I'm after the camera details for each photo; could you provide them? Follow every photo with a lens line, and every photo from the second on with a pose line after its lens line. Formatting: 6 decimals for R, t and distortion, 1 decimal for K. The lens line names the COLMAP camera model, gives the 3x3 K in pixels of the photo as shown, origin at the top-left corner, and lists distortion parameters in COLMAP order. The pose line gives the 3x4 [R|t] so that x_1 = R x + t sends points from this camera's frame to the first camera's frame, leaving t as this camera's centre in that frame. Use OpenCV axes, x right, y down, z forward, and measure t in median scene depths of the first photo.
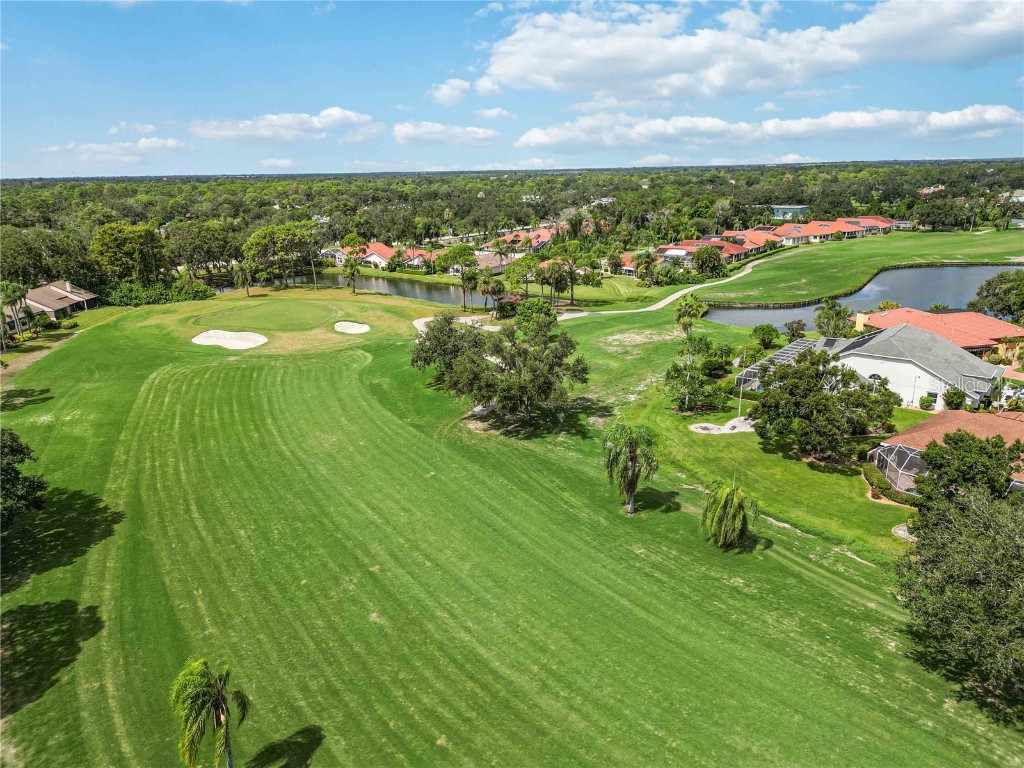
lens RADIAL K [[715.6, 0, 509.6], [0, 715.6, 384.6], [0, 0, 1]] dist [0.066537, -0.063927]
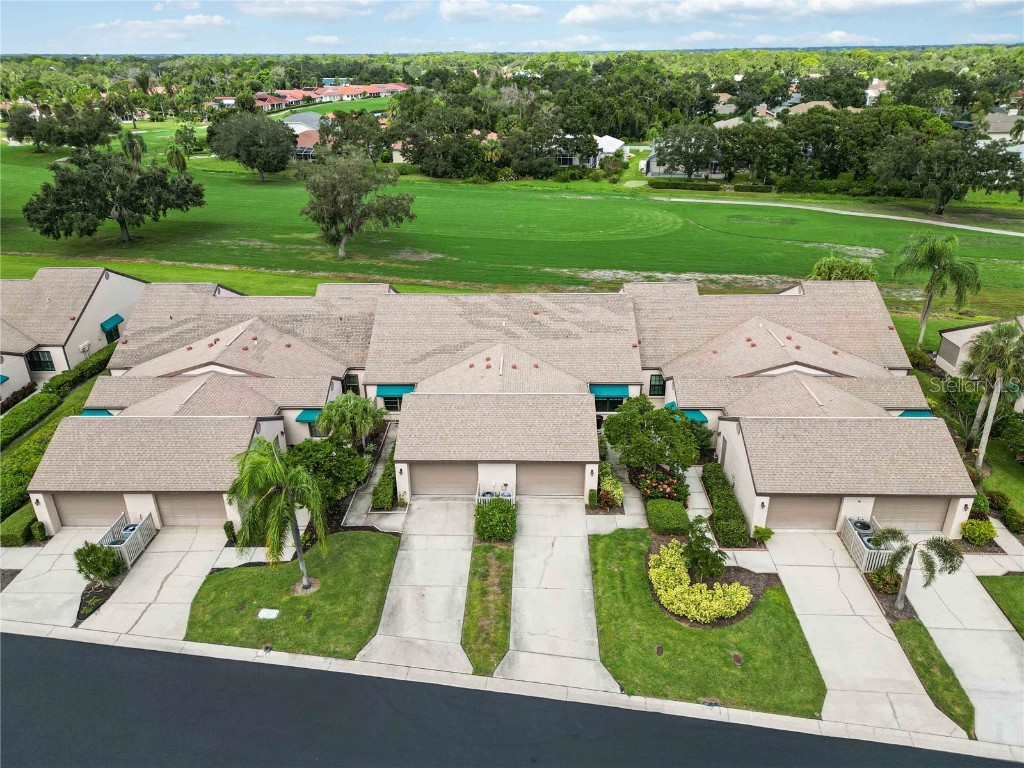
lens RADIAL K [[715.6, 0, 509.6], [0, 715.6, 384.6], [0, 0, 1]] dist [0.066537, -0.063927]
pose [[0.887071, -0.183194, 0.423728, 0.031205], [0.125055, 0.978929, 0.161427, 0.174395], [-0.444372, -0.090208, 0.891289, -0.461873]]
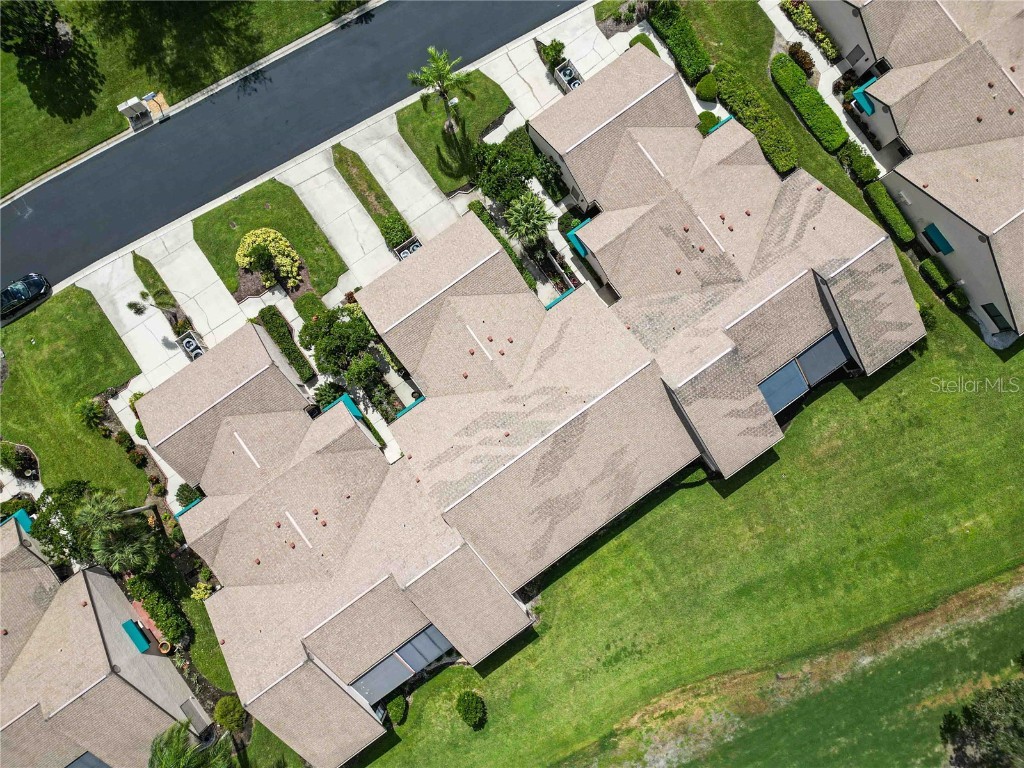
lens RADIAL K [[715.6, 0, 509.6], [0, 715.6, 384.6], [0, 0, 1]] dist [0.066537, -0.063927]
pose [[-0.425310, 0.904745, -0.023392, 0.123559], [-0.249331, -0.092283, 0.964011, -0.014024], [0.870026, 0.415836, 0.264830, -0.335169]]
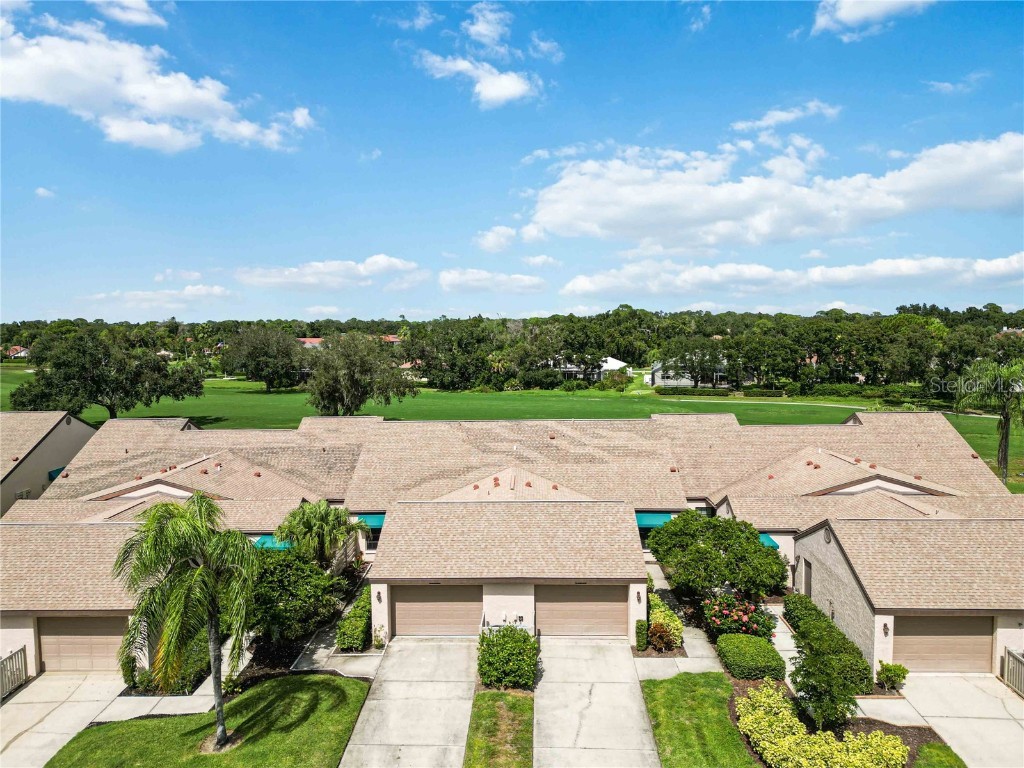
lens RADIAL K [[715.6, 0, 509.6], [0, 715.6, 384.6], [0, 0, 1]] dist [0.066537, -0.063927]
pose [[0.889448, -0.030673, 0.456006, 0.040053], [0.125620, 0.975724, -0.179392, 0.206754], [-0.439433, 0.216843, 0.871709, -0.430566]]
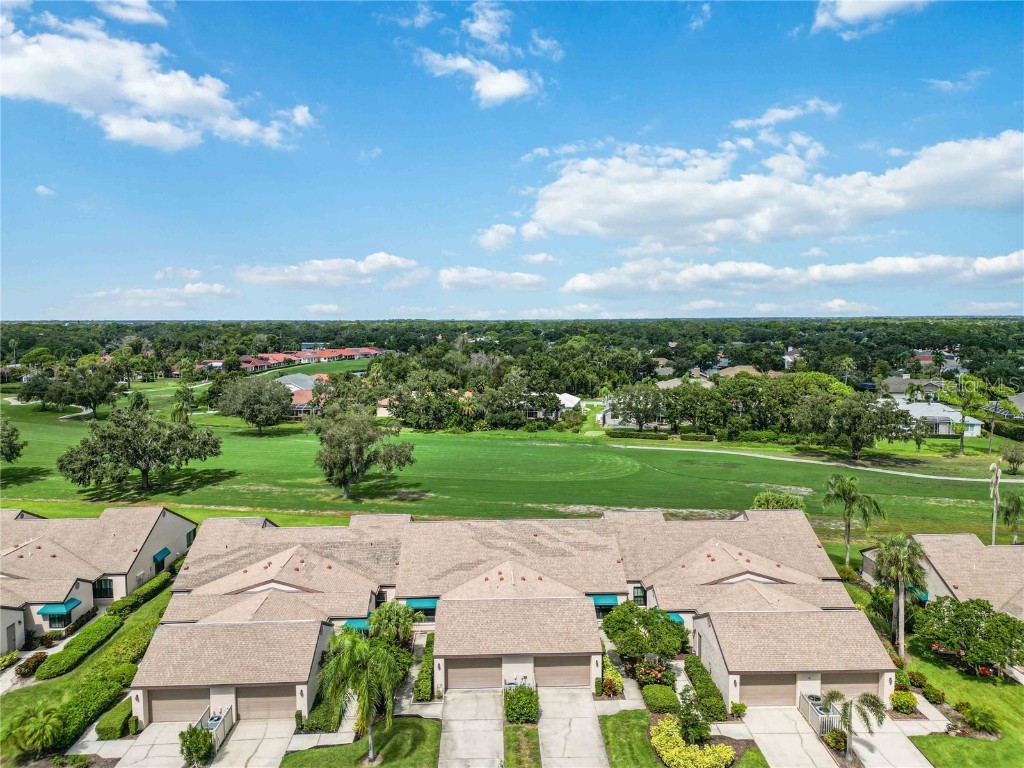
lens RADIAL K [[715.6, 0, 509.6], [0, 715.6, 384.6], [0, 0, 1]] dist [0.066537, -0.063927]
pose [[0.857137, -0.031268, 0.514139, -0.007765], [0.135645, 0.976625, -0.166743, 0.177426], [-0.496907, 0.212662, 0.841343, -0.499565]]
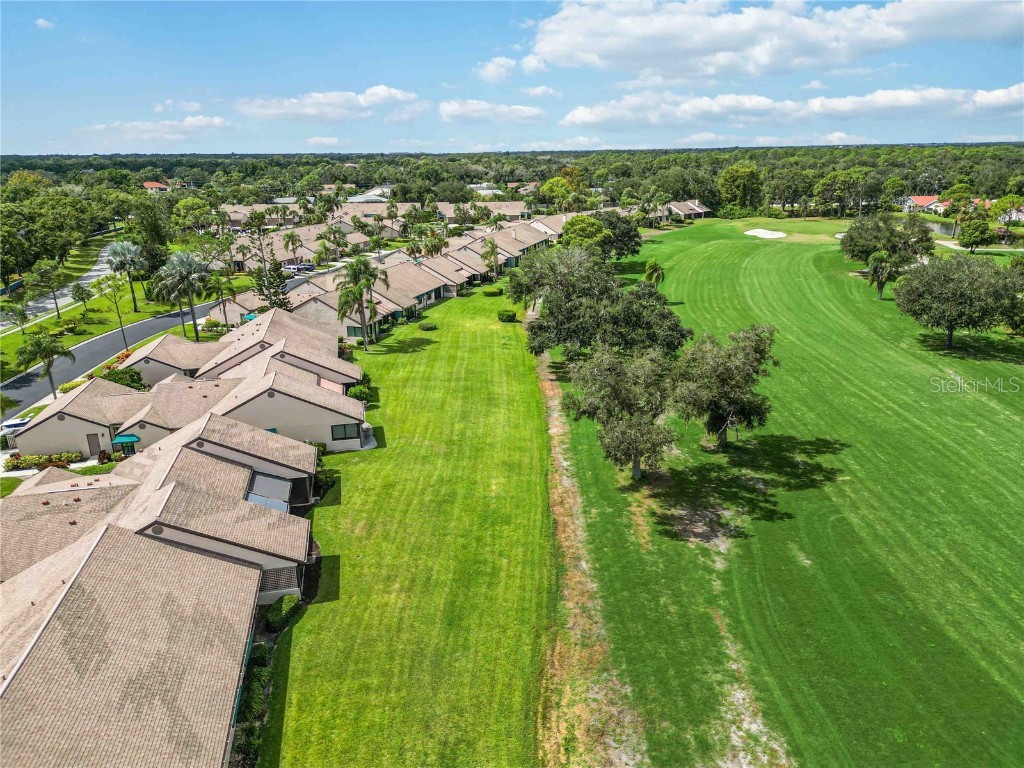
lens RADIAL K [[715.6, 0, 509.6], [0, 715.6, 384.6], [0, 0, 1]] dist [0.066537, -0.063927]
pose [[0.660281, 0.242805, -0.710686, 0.272199], [-0.215102, 0.967793, 0.130799, 0.102347], [0.719556, 0.066506, 0.691243, -0.299169]]
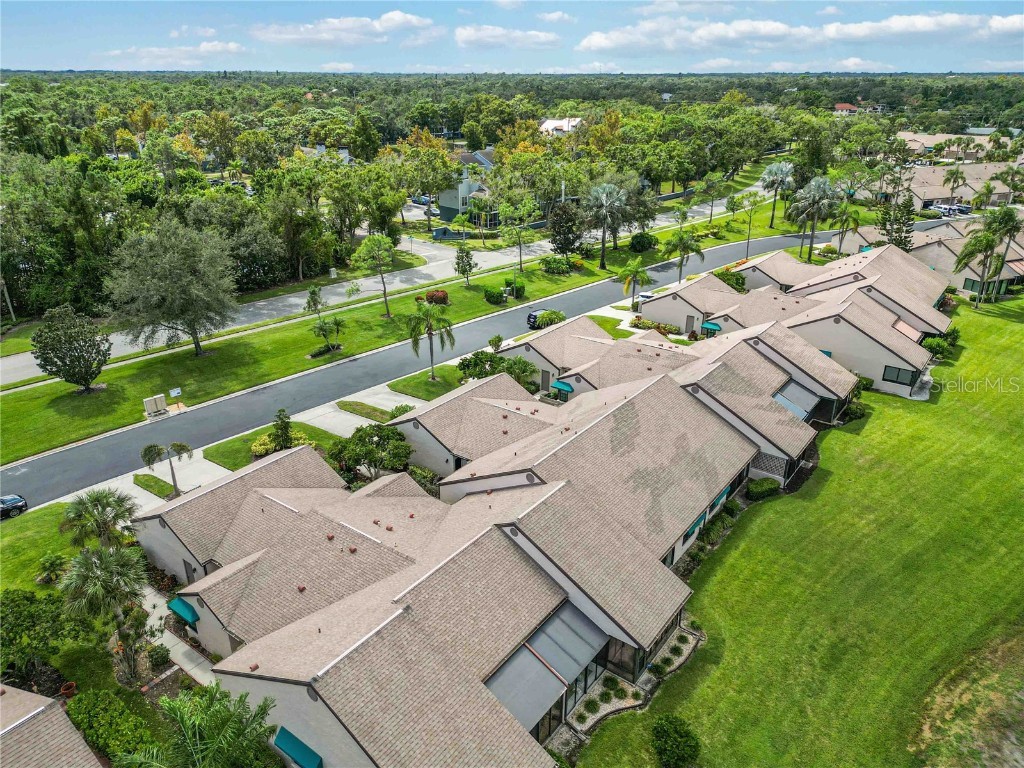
lens RADIAL K [[715.6, 0, 509.6], [0, 715.6, 384.6], [0, 0, 1]] dist [0.066537, -0.063927]
pose [[-0.137099, 0.410620, -0.901440, 0.313369], [-0.285251, 0.855118, 0.432903, 0.094090], [0.948597, 0.316487, -0.000106, -0.293361]]
